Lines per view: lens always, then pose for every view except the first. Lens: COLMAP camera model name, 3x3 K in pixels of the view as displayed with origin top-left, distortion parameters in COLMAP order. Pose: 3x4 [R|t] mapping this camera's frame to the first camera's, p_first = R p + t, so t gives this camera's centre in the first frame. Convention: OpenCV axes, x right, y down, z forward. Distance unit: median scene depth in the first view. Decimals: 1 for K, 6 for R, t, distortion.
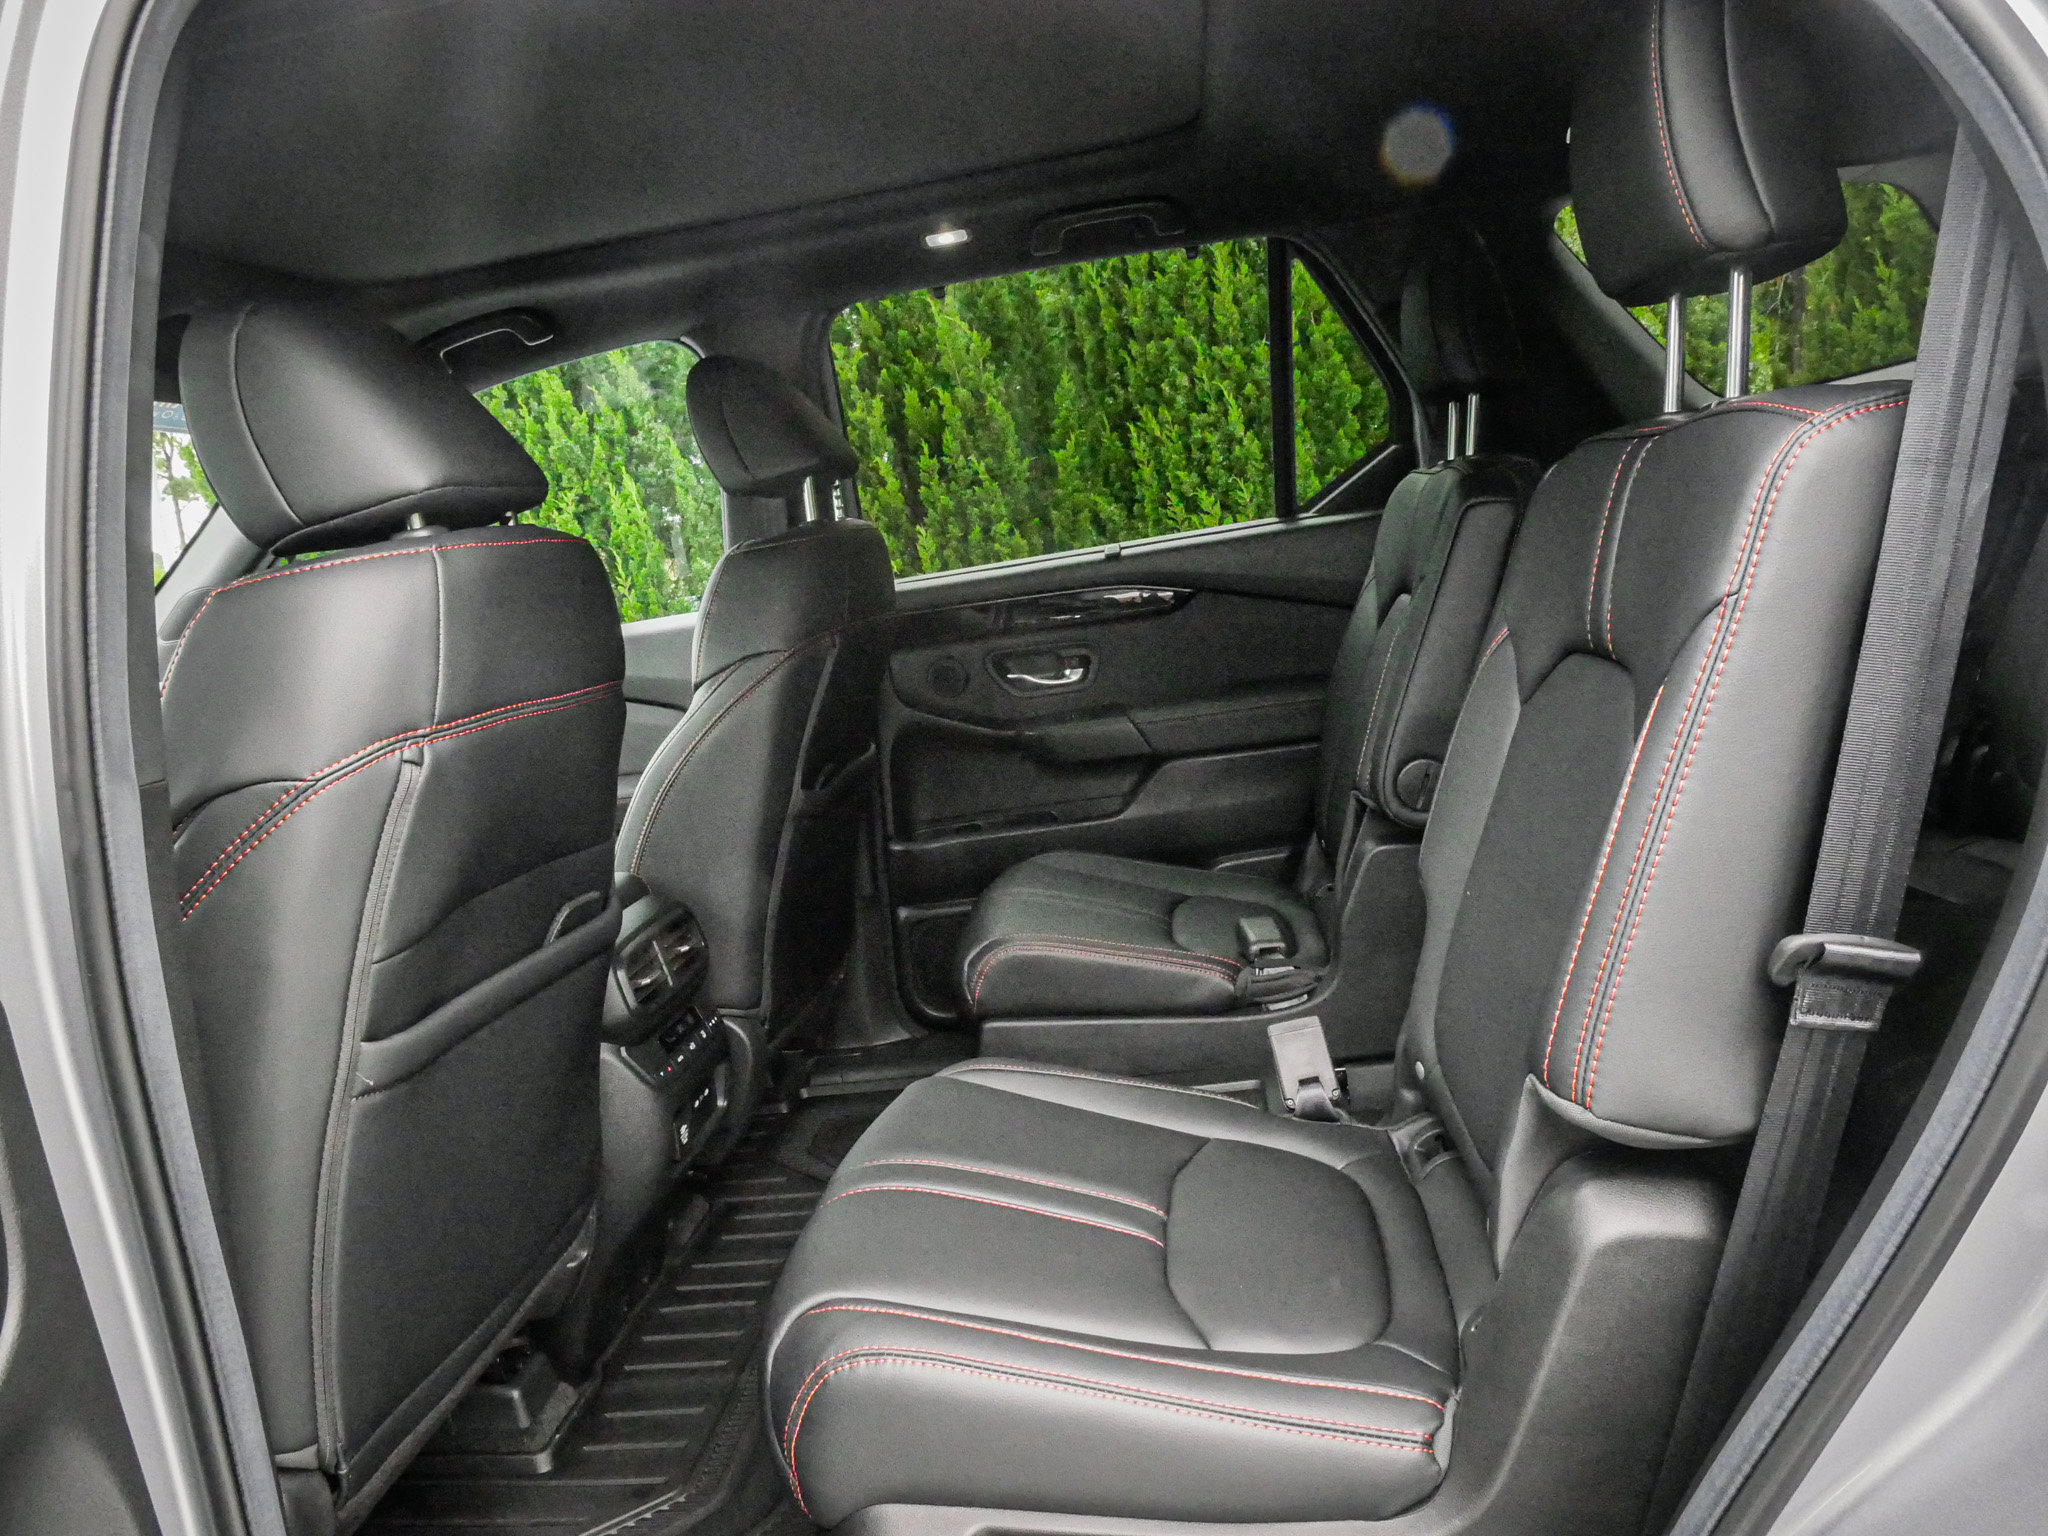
lens RADIAL K [[1472.6, 0, 1030.2], [0, 1472.6, 777.0], [0, 0, 1]] dist [-0.045093, 0.018169]
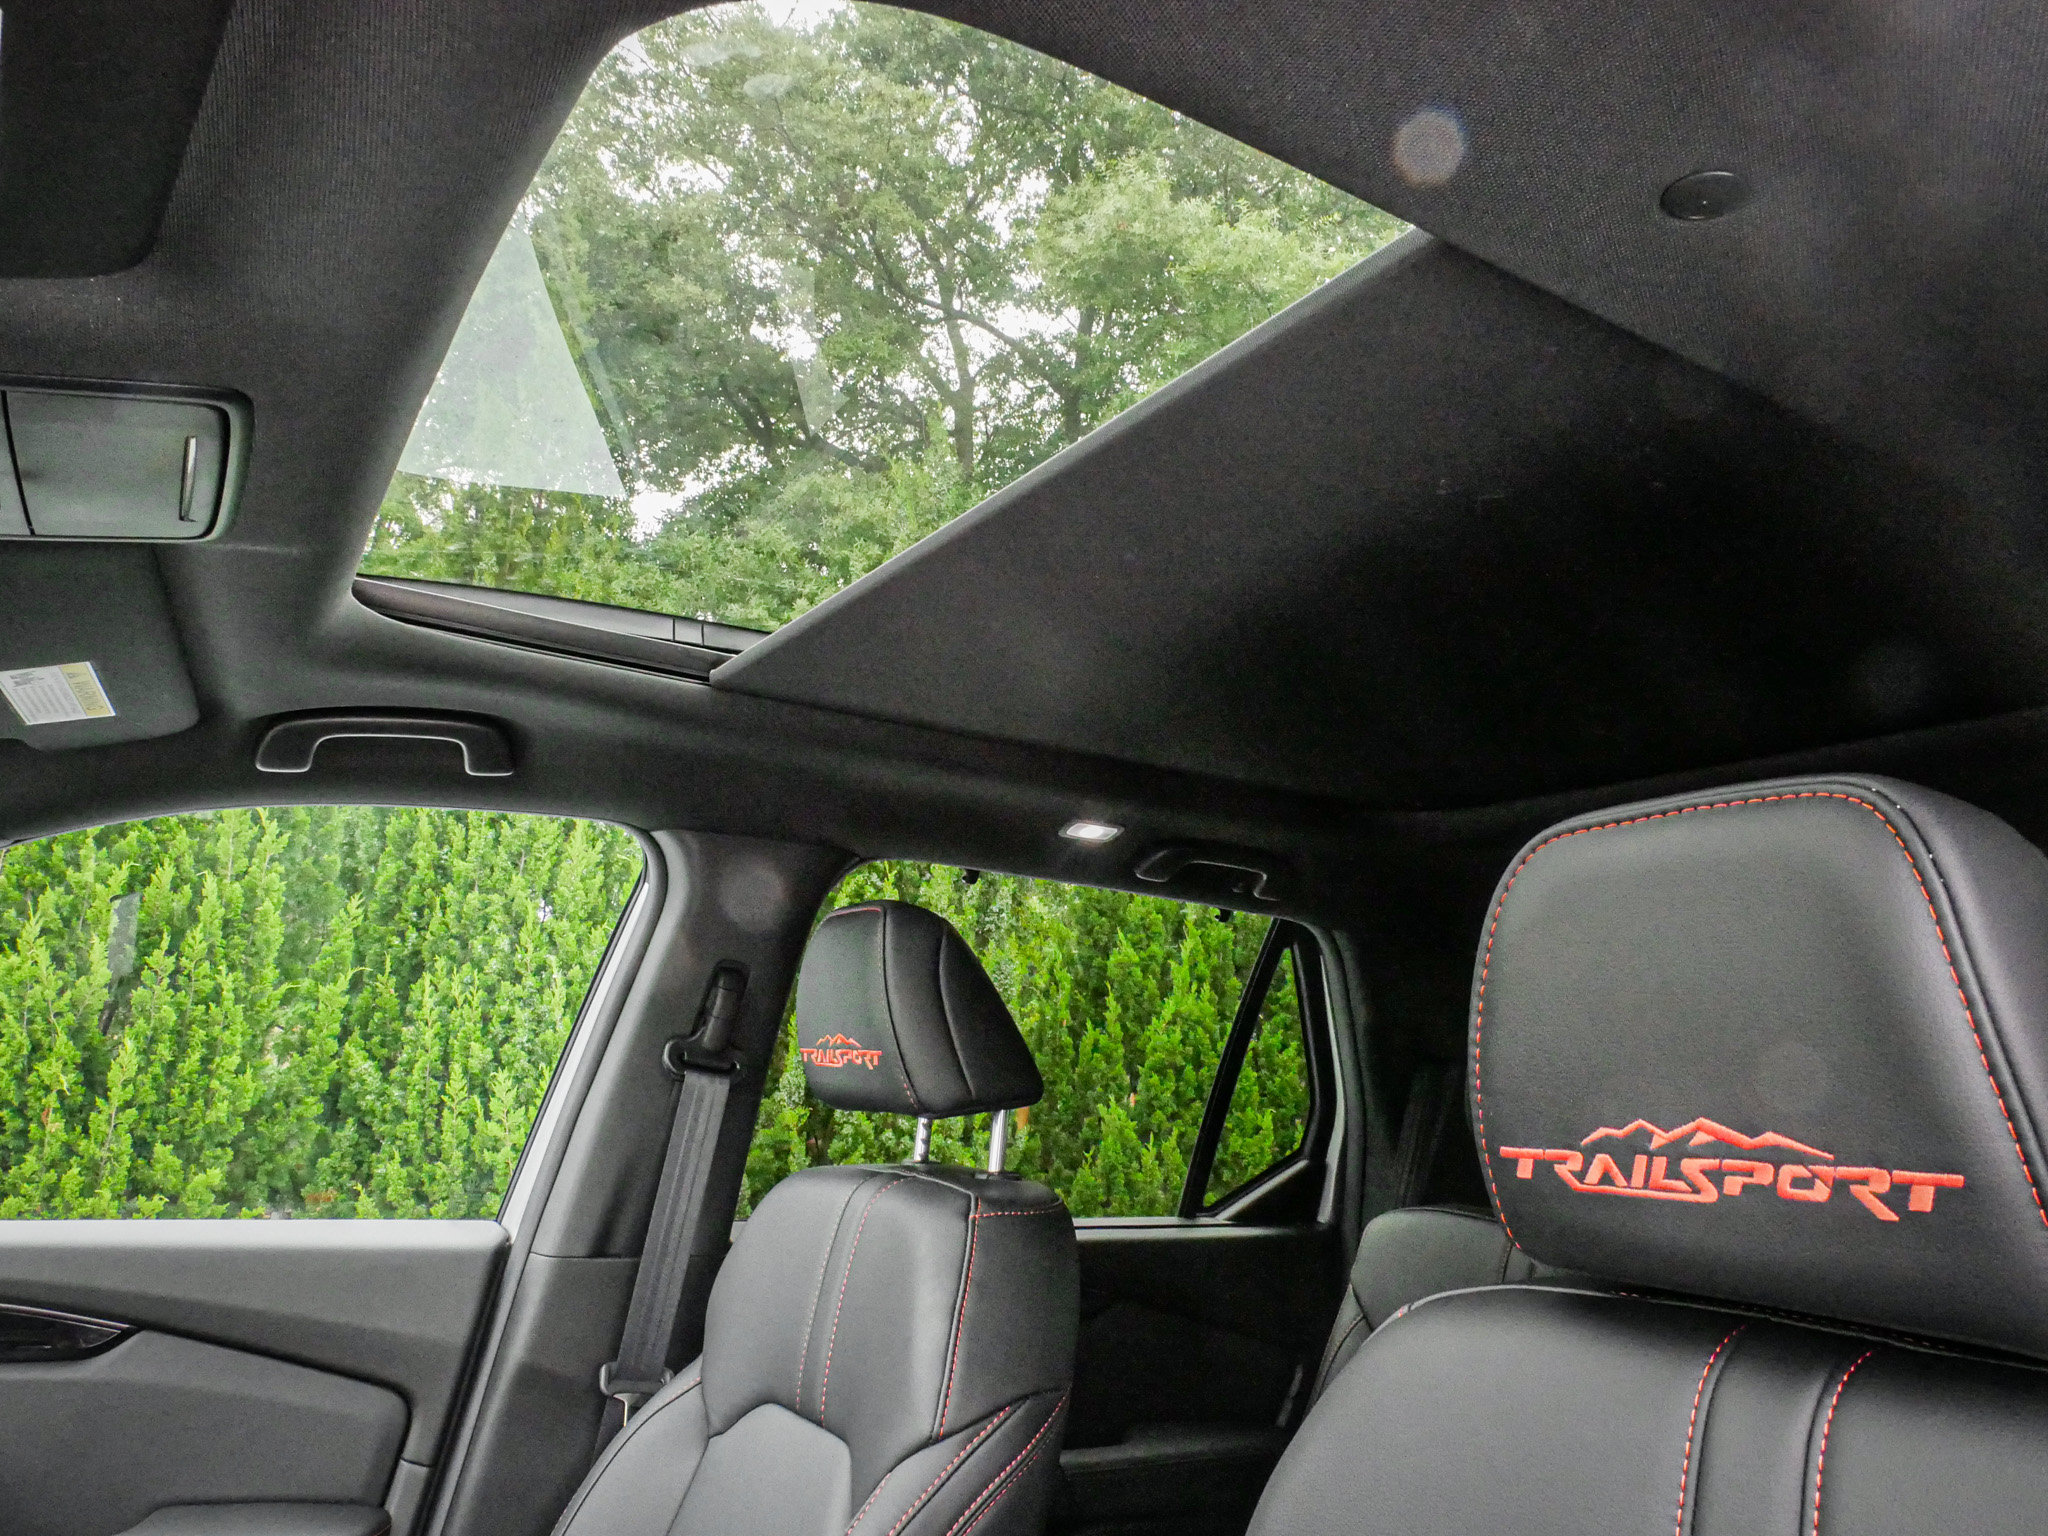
lens RADIAL K [[1472.6, 0, 1023.1], [0, 1472.6, 761.4], [0, 0, 1]] dist [-0.045093, 0.018169]
pose [[0.784161, 0.318212, 0.532760, -0.154282], [-0.076651, 0.901611, -0.425703, -0.015668], [-0.615806, 0.292983, 0.731399, 0.121101]]
